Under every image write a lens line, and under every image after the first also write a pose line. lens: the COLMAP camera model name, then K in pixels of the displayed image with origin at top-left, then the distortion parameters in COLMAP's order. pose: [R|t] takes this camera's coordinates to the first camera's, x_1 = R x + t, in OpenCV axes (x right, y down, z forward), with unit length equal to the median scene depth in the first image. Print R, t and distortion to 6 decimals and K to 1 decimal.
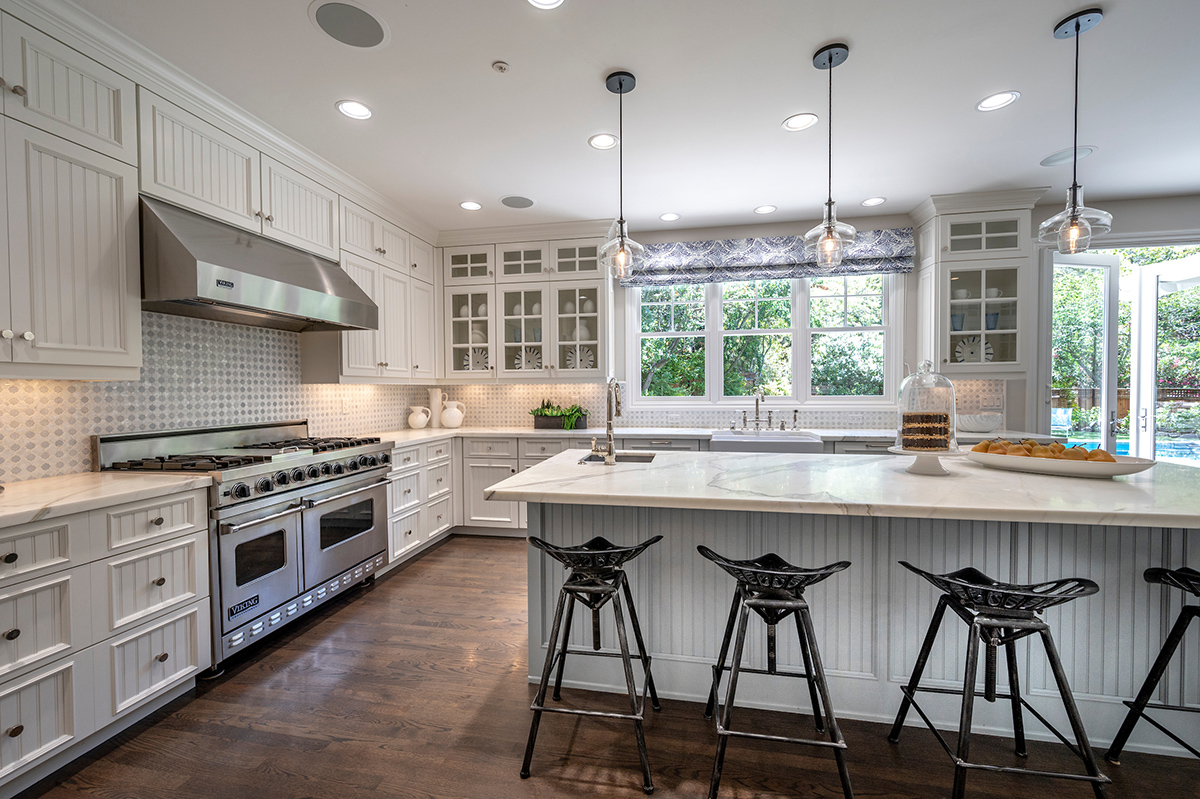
lens RADIAL K [[492.4, 0, 598.6], [0, 492.4, 399.3], [0, 0, 1]] dist [0.000652, 0.000160]
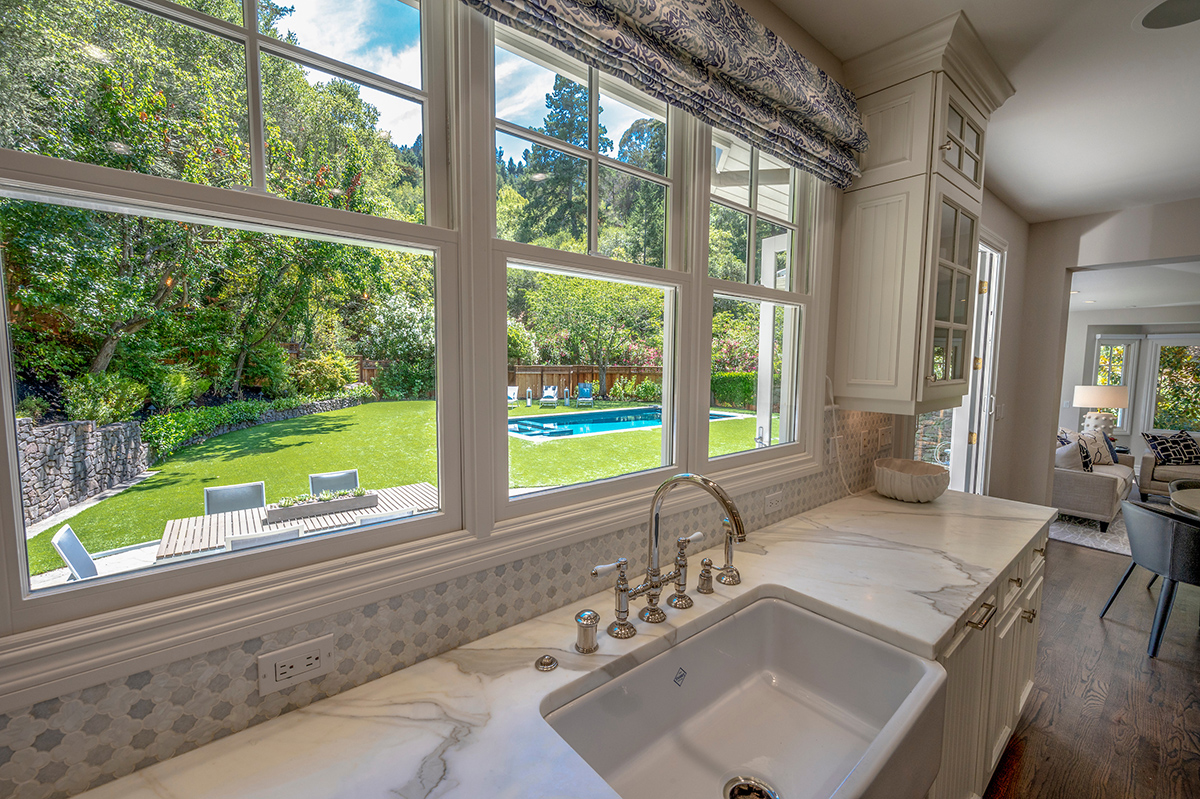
lens RADIAL K [[492.4, 0, 598.6], [0, 492.4, 399.3], [0, 0, 1]] dist [0.000652, 0.000160]
pose [[0.635668, -0.051337, 0.770254, 0.102641], [0.003624, 0.997974, 0.063523, -0.090496], [-0.771954, -0.037588, 0.634566, 0.955786]]
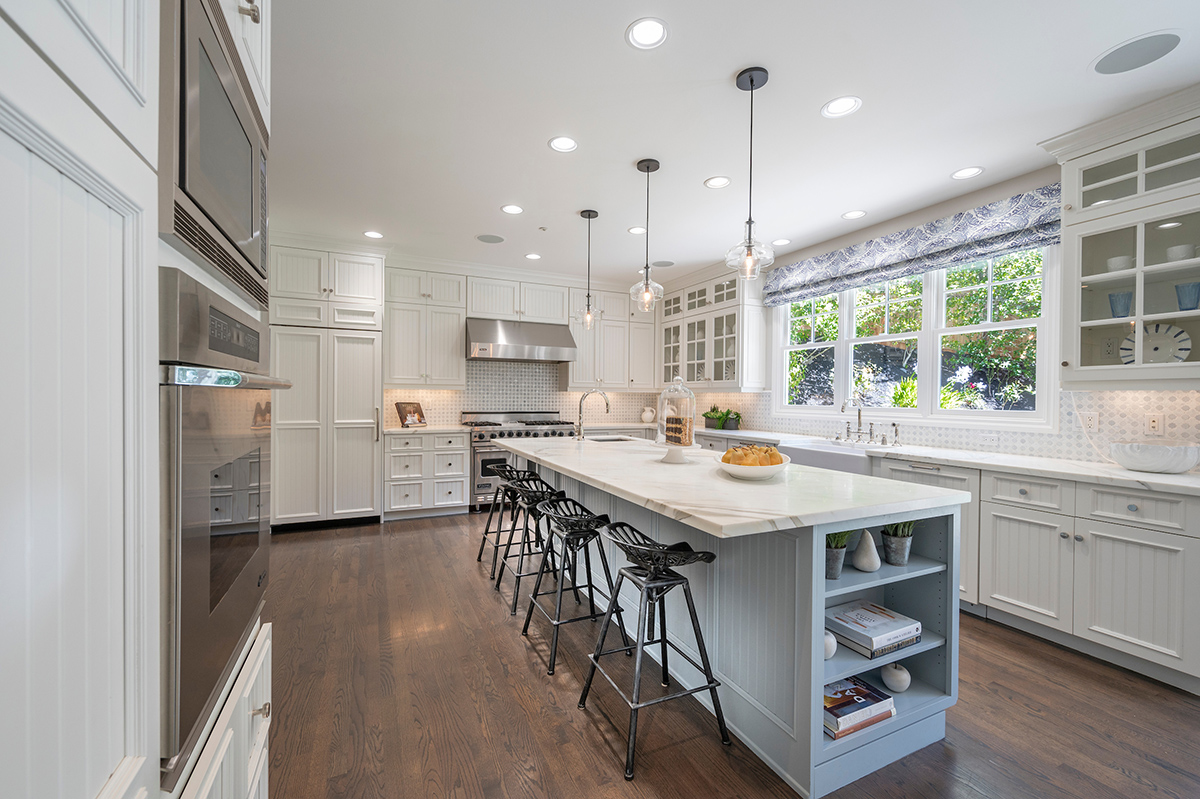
lens RADIAL K [[492.4, 0, 598.6], [0, 492.4, 399.3], [0, 0, 1]] dist [0.000652, 0.000160]
pose [[0.583964, 0.018243, -0.811575, 0.899628], [-0.030515, 0.999534, 0.000511, -0.006884], [0.811206, 0.024467, 0.584249, 0.035108]]
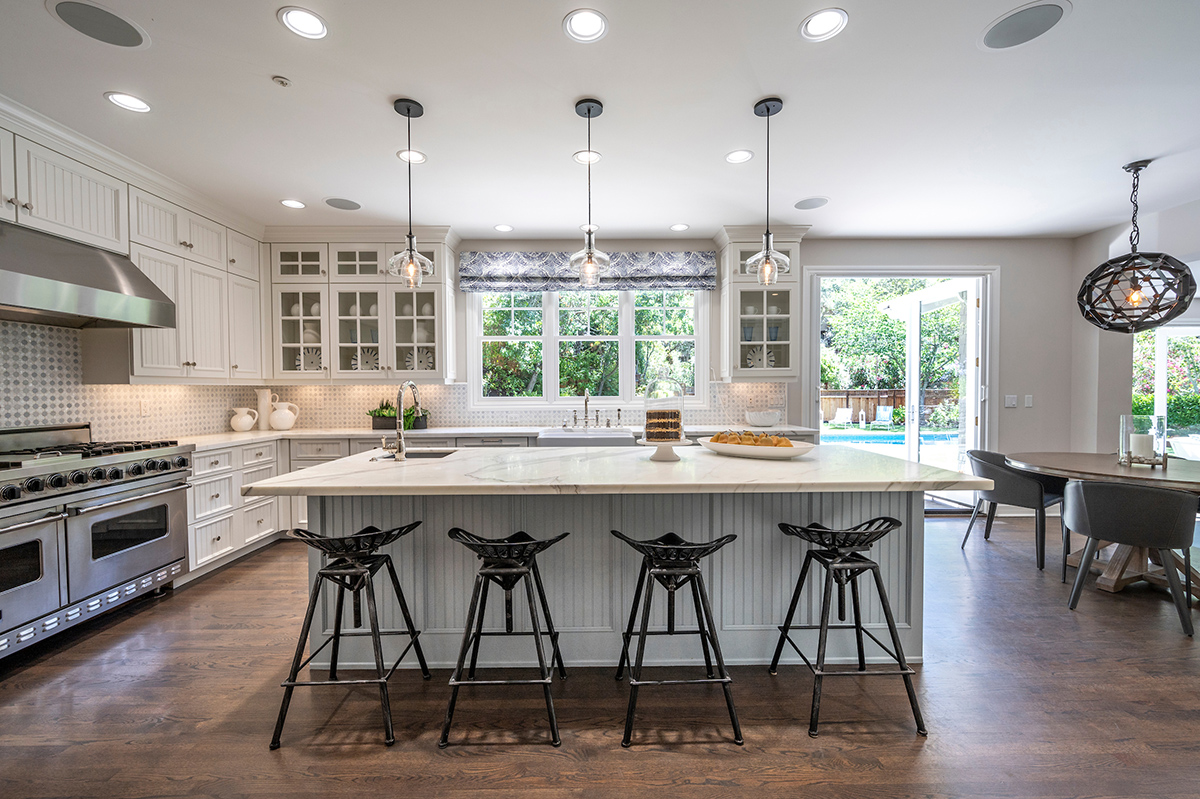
lens RADIAL K [[492.4, 0, 598.6], [0, 492.4, 399.3], [0, 0, 1]] dist [0.000652, 0.000160]
pose [[0.980024, -0.002836, 0.198858, 0.147796], [0.002904, 0.999996, -0.000050, -0.000361], [-0.198857, 0.000627, 0.980028, -0.090681]]
